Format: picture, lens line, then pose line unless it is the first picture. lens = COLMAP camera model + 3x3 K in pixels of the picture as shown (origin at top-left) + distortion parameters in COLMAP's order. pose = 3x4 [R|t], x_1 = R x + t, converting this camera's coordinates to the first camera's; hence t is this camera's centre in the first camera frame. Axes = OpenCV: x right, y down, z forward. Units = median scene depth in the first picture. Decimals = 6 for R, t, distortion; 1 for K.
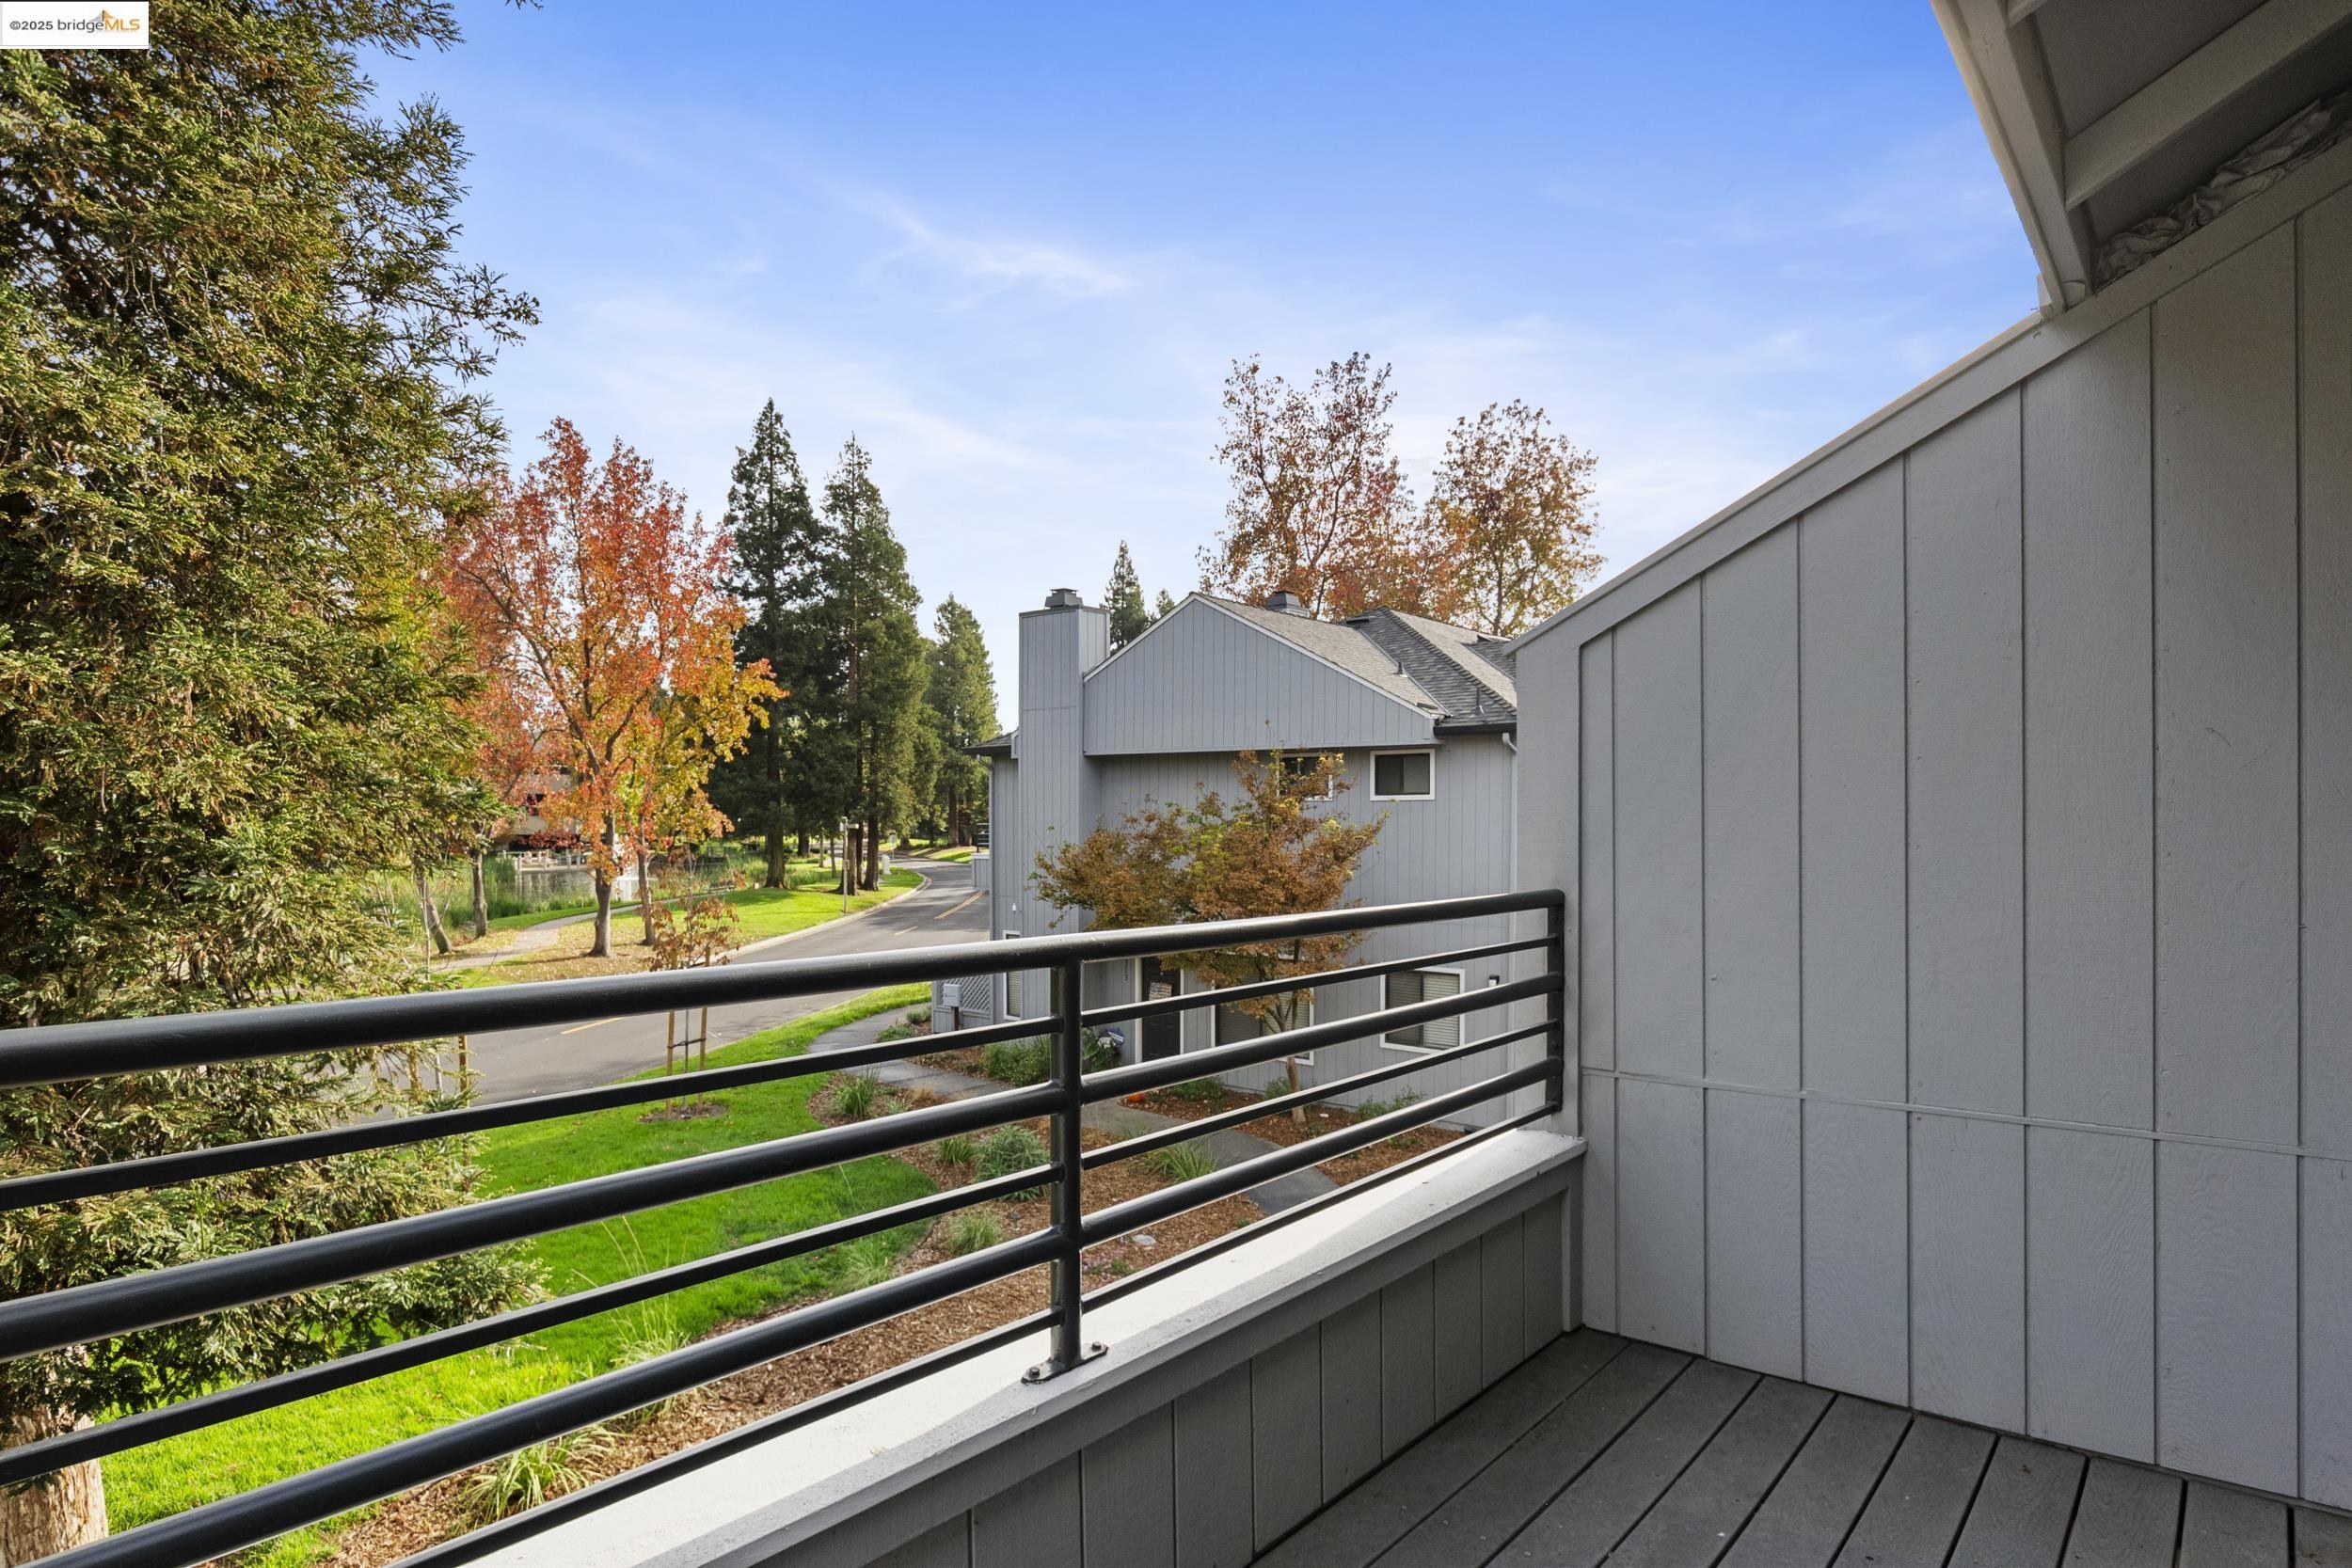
lens RADIAL K [[1319.4, 0, 1094.9], [0, 1319.4, 844.8], [0, 0, 1]] dist [-0.015000, -0.000281]
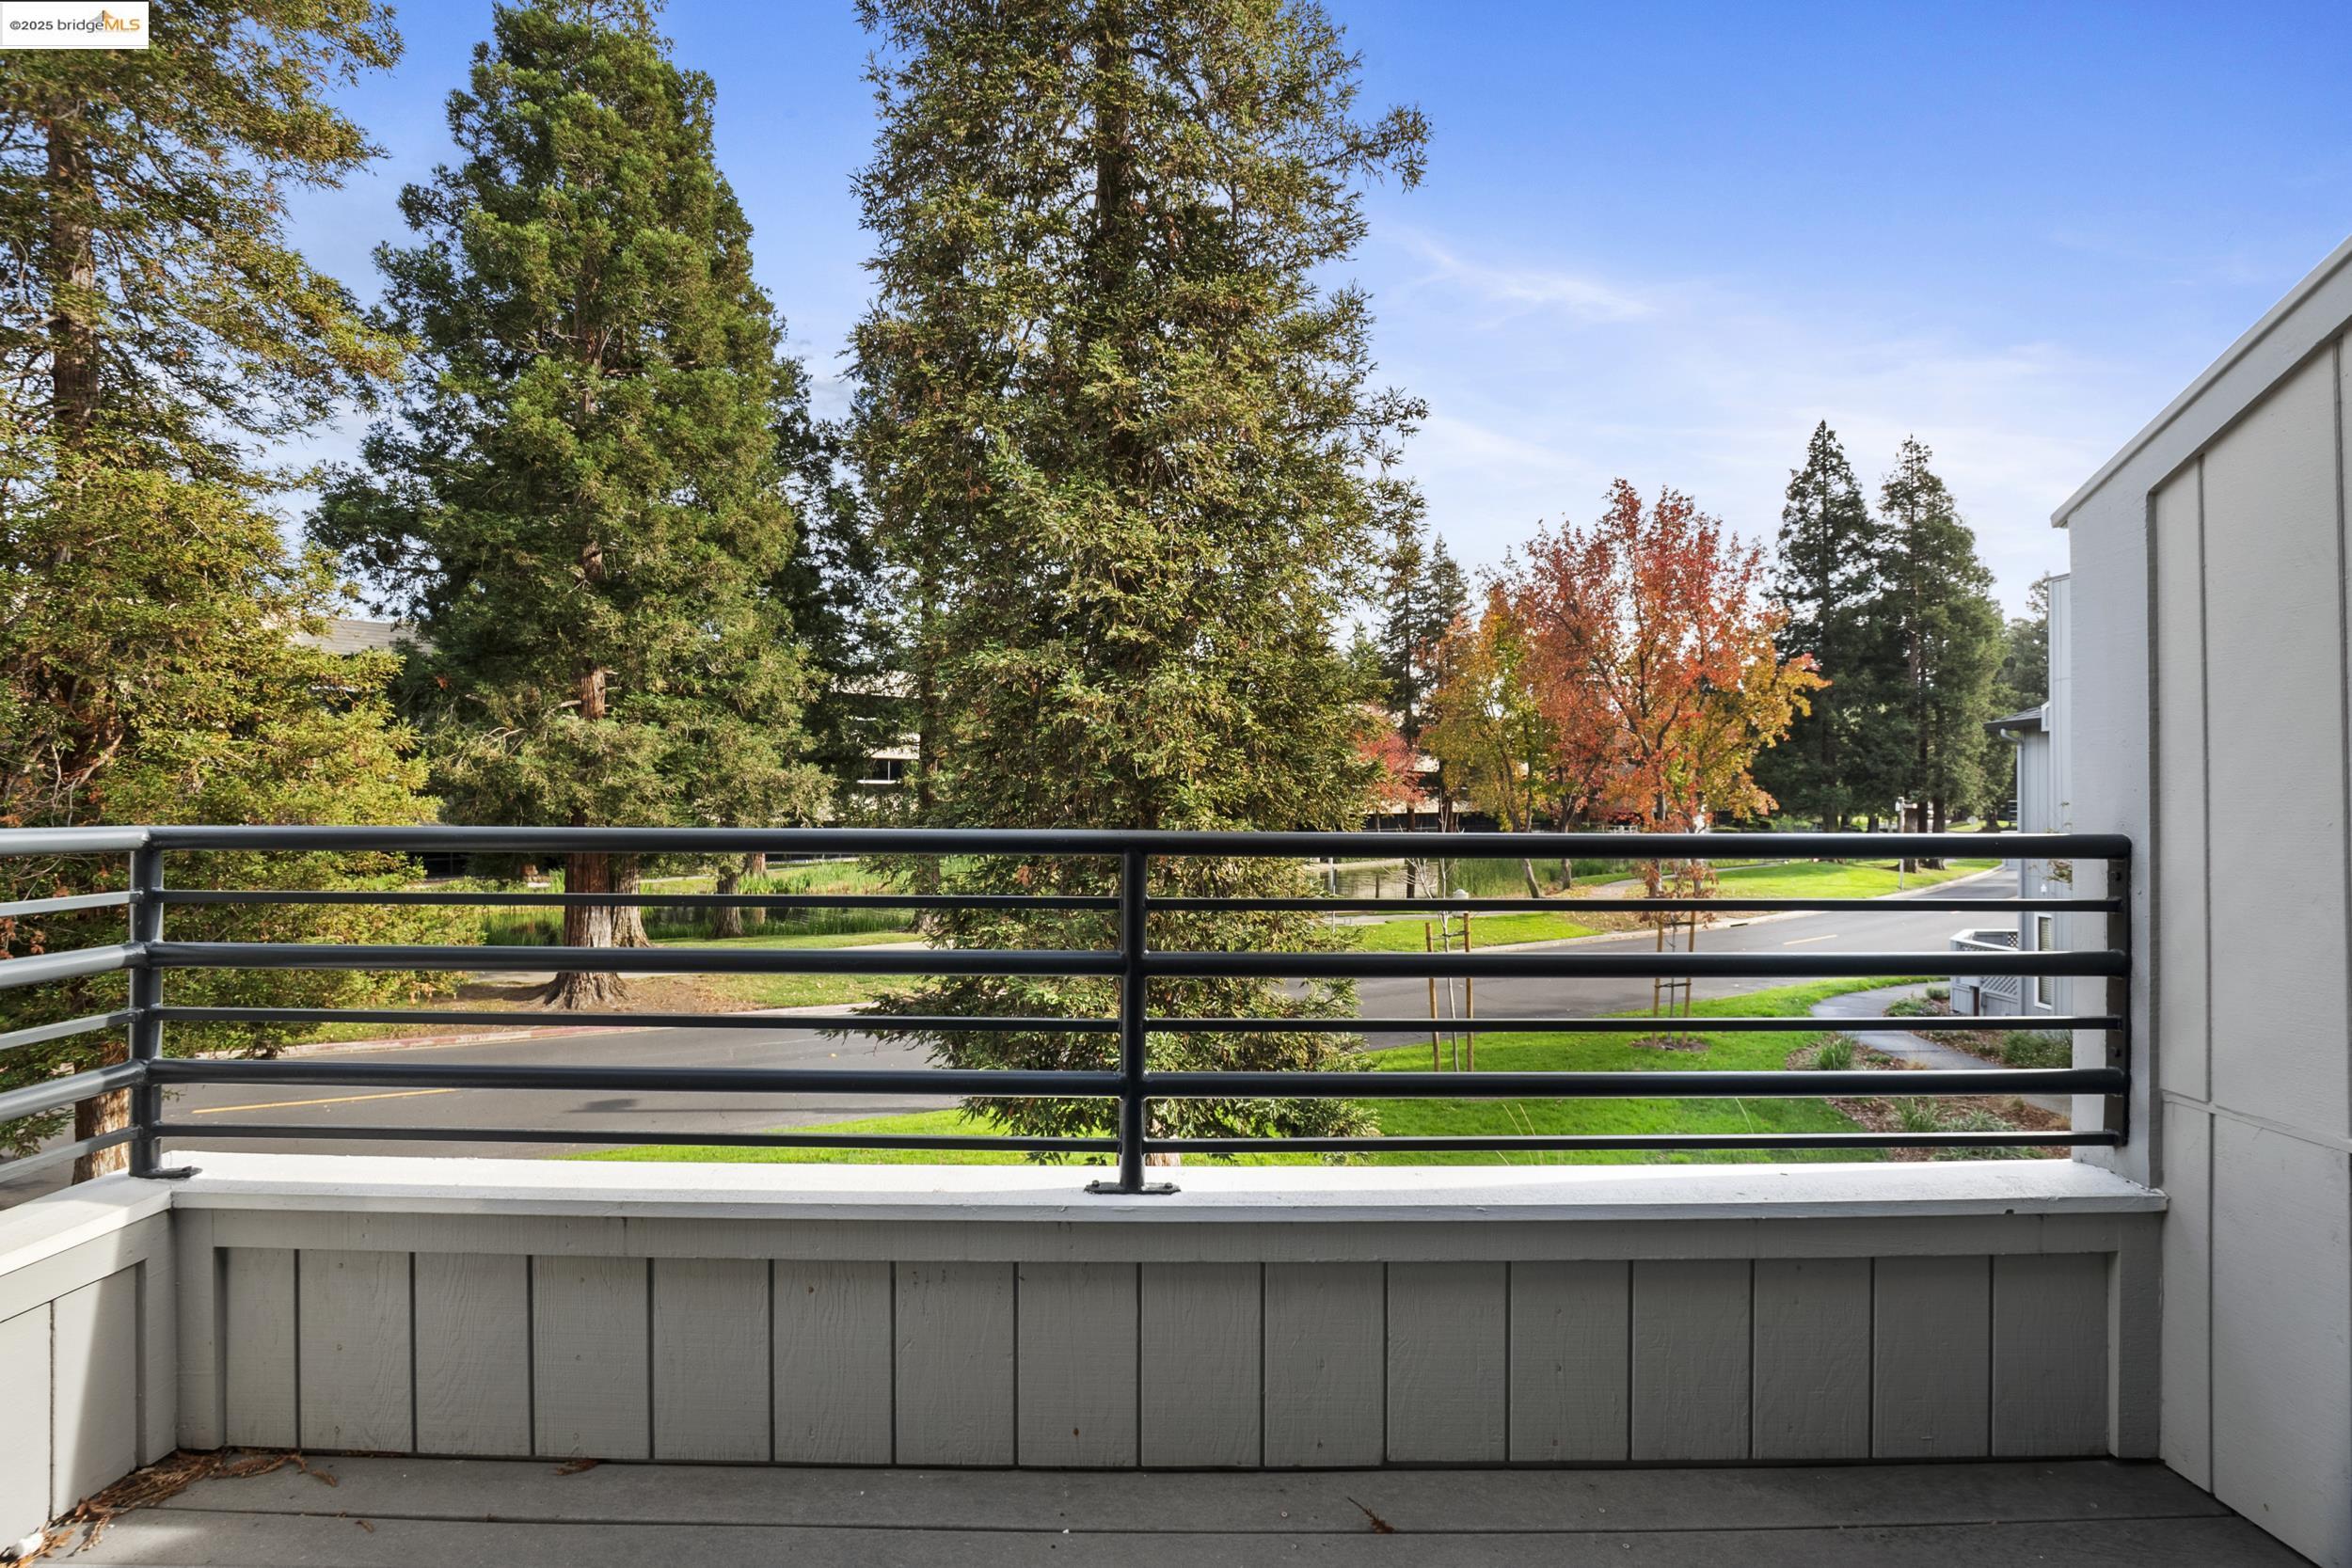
lens RADIAL K [[1050.3, 0, 1181.5], [0, 1050.3, 793.9], [0, 0, 1]] dist [-0.026785, 0.001549]
pose [[0.656072, -0.003580, -0.754690, 0.062942], [-0.018744, 0.999603, -0.021037, 0.004752], [0.754466, 0.027947, 0.655744, 0.034775]]
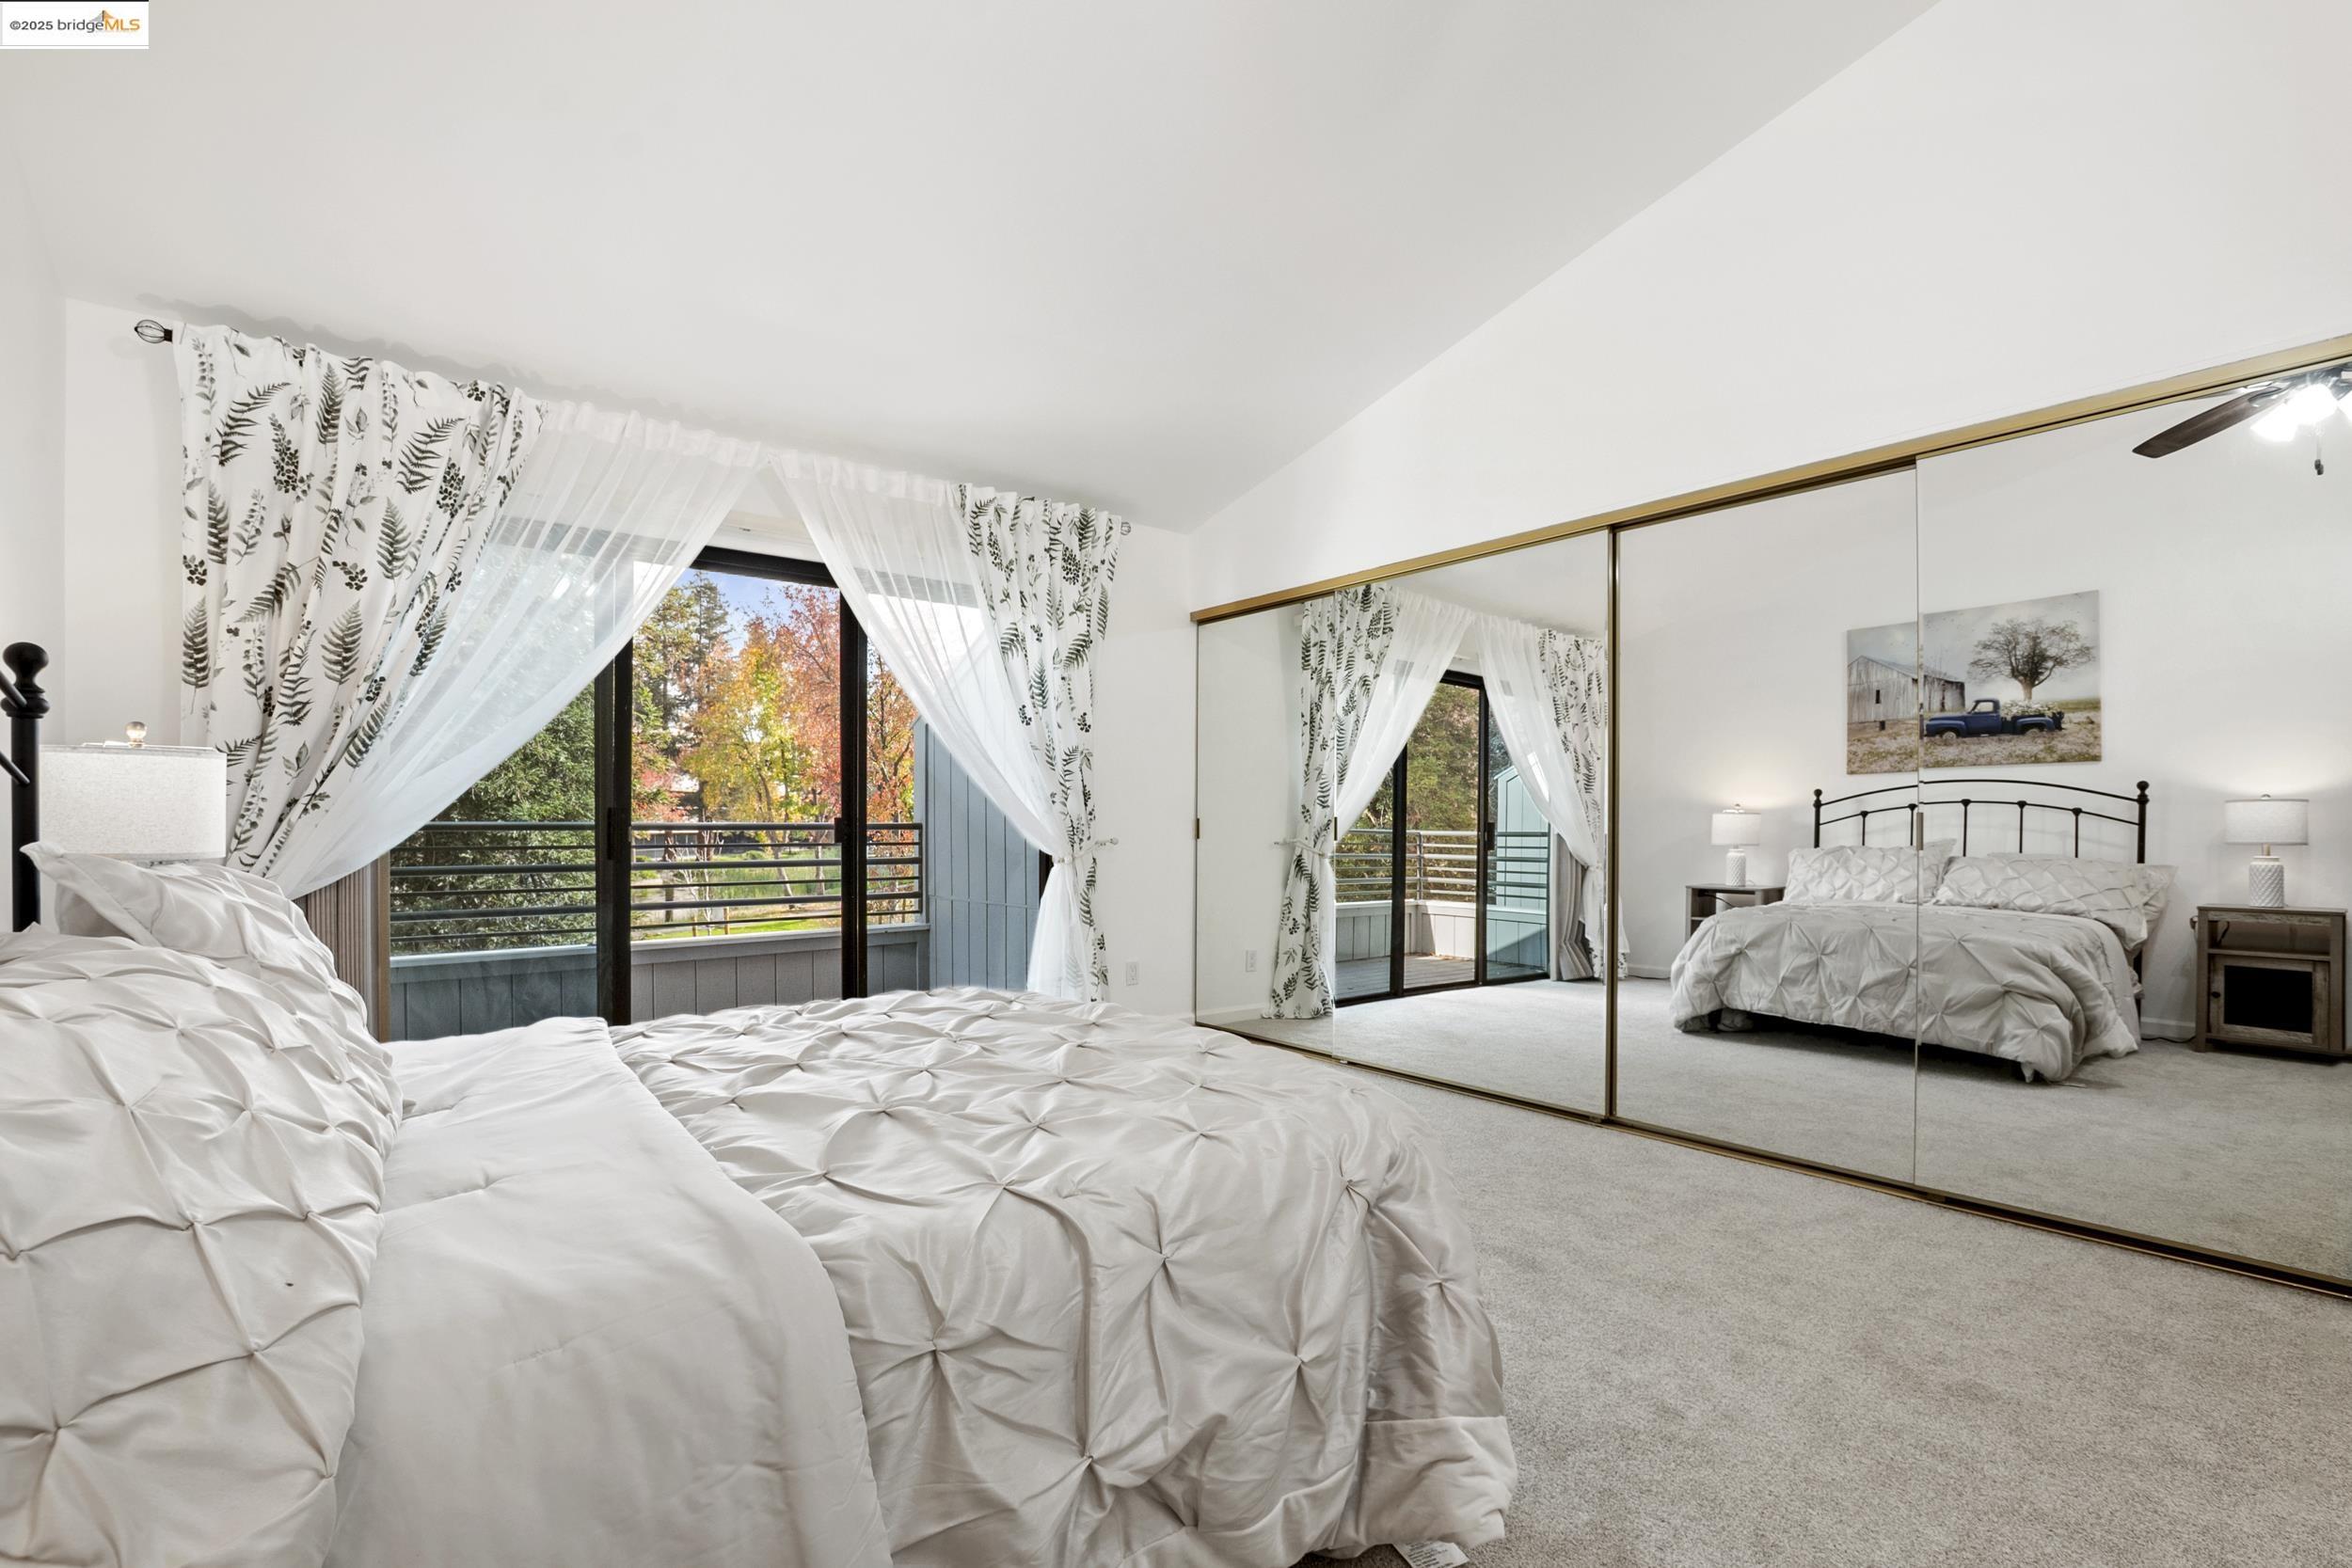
lens RADIAL K [[1050.3, 0, 1179.3], [0, 1050.3, 822.8], [0, 0, 1]] dist [-0.026785, 0.001549]
pose [[0.983544, 0.001354, -0.180662, 0.169650], [-0.005192, 0.999771, -0.020776, 0.010508], [0.180592, 0.021372, 0.983326, -0.121407]]
